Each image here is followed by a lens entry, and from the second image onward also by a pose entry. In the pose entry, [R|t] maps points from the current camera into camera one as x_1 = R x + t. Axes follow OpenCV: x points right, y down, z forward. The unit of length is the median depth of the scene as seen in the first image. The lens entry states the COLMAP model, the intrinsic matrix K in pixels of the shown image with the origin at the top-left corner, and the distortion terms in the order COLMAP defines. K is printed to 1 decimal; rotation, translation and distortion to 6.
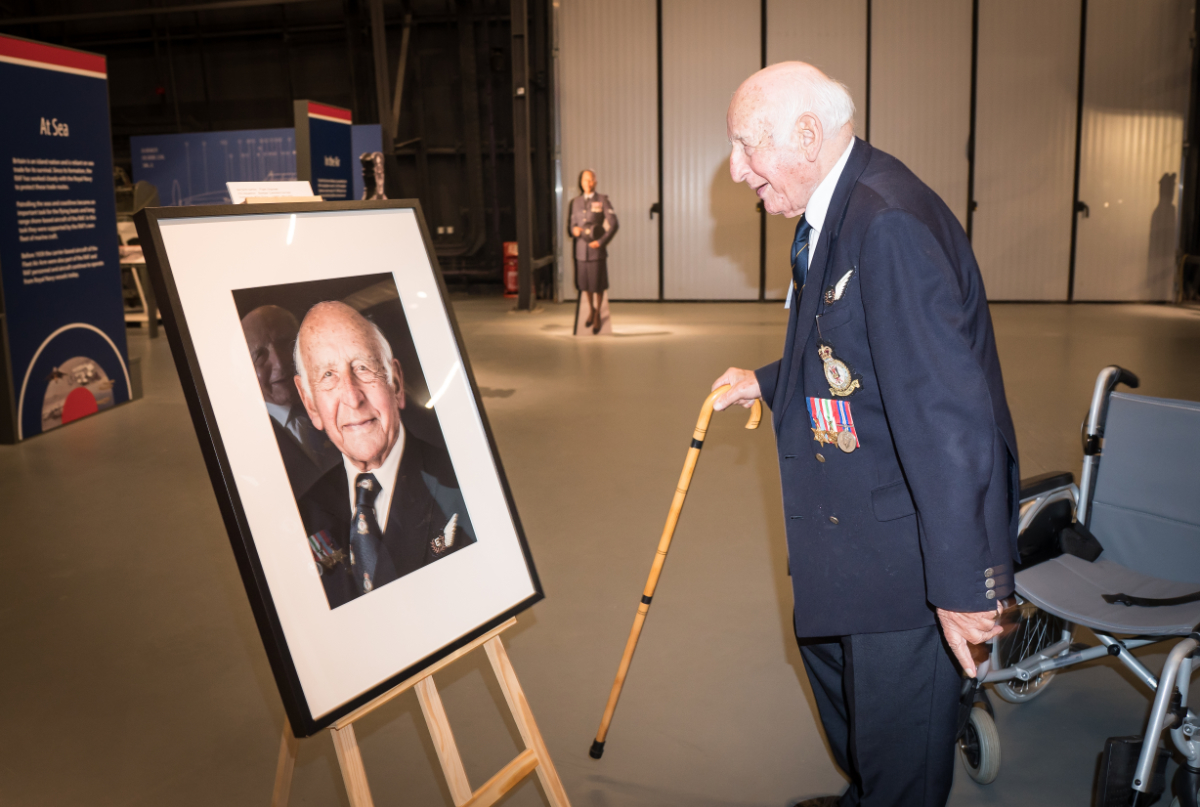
lens RADIAL K [[1047.0, 0, 581.8], [0, 1047.0, 380.6], [0, 0, 1]] dist [-0.139793, 0.078918]
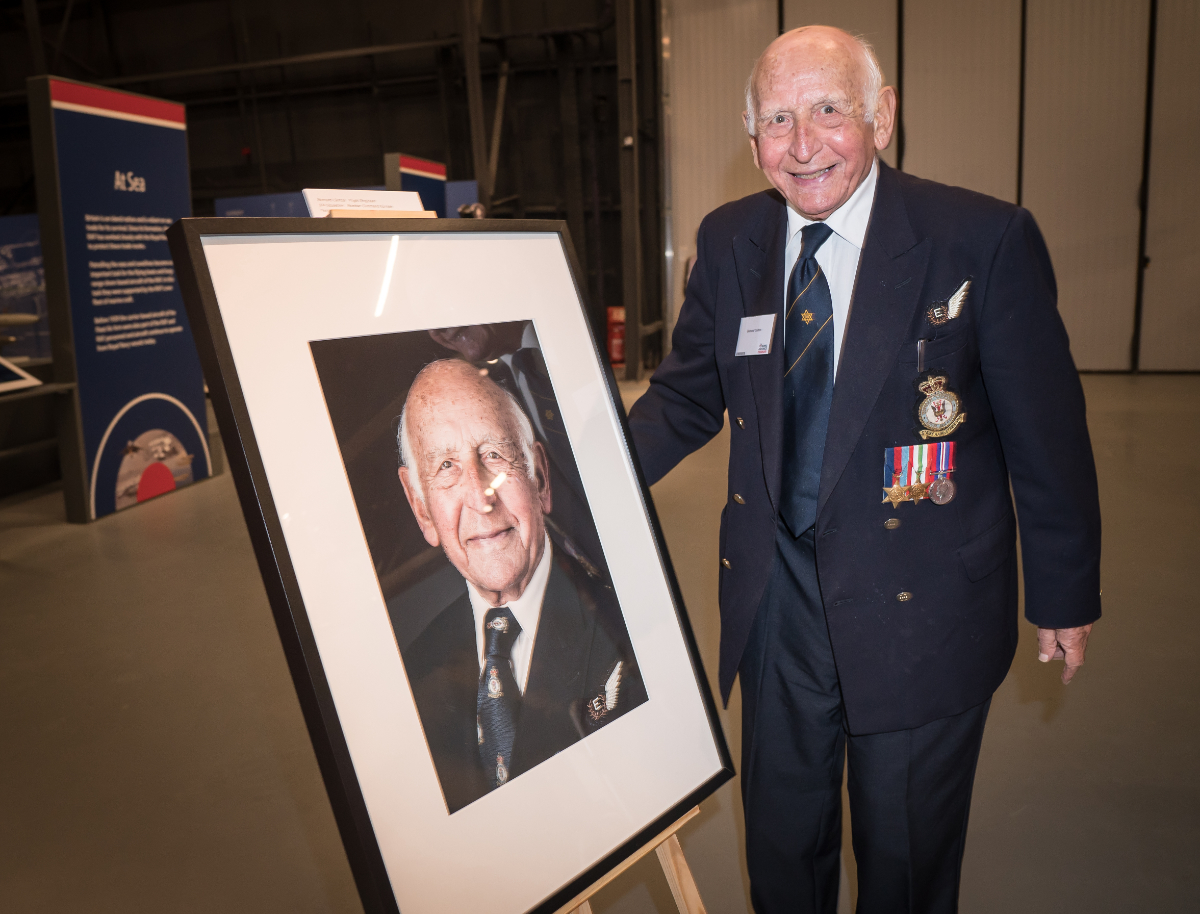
lens RADIAL K [[1082.3, 0, 529.1], [0, 1082.3, 468.9], [0, 0, 1]] dist [-0.117120, 0.020803]
pose [[0.990804, 0.010036, -0.134935, -0.027092], [-0.008290, 0.999875, 0.013495, -0.003934], [0.135054, -0.012253, 0.990763, 0.086105]]
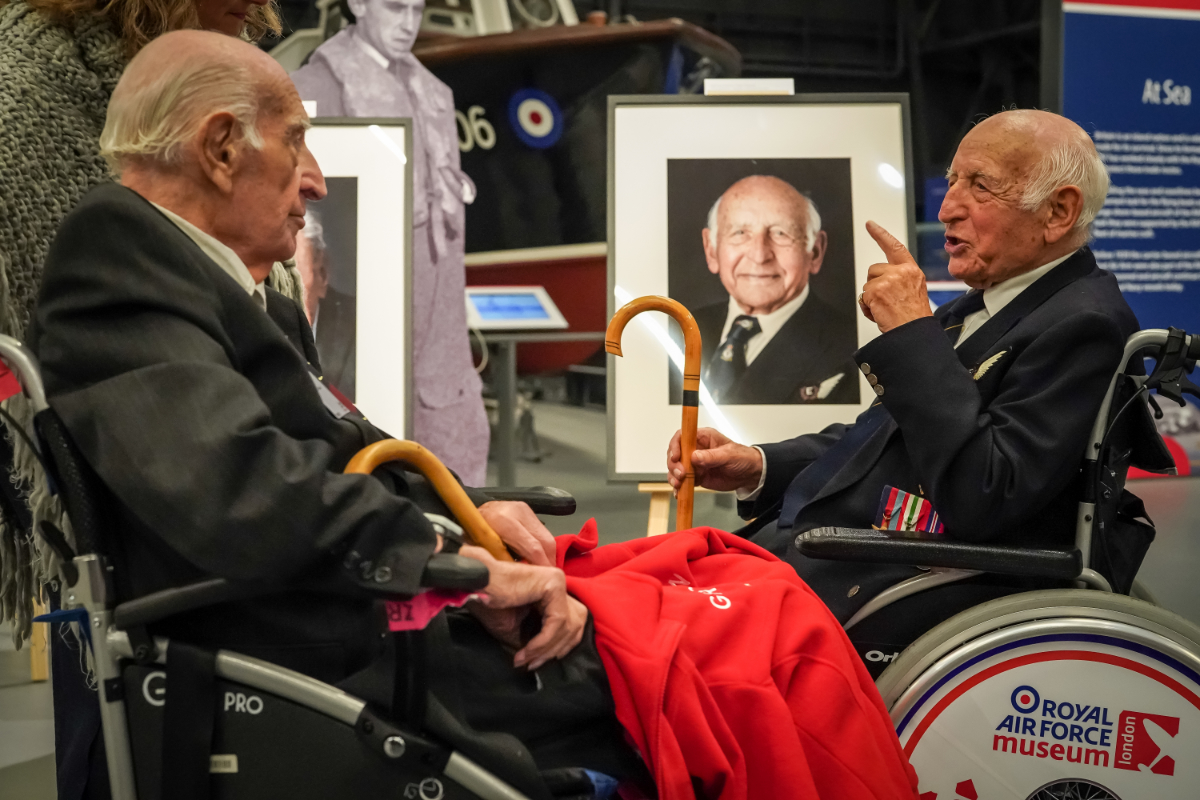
lens RADIAL K [[1754.6, 0, 589.9], [0, 1754.6, 397.5], [0, 0, 1]] dist [0.092157, 0.000000]
pose [[0.531117, 0.074603, -0.844008, 0.409432], [-0.161848, 0.986707, -0.014632, 0.070520], [0.831697, 0.144373, 0.536132, -0.061667]]
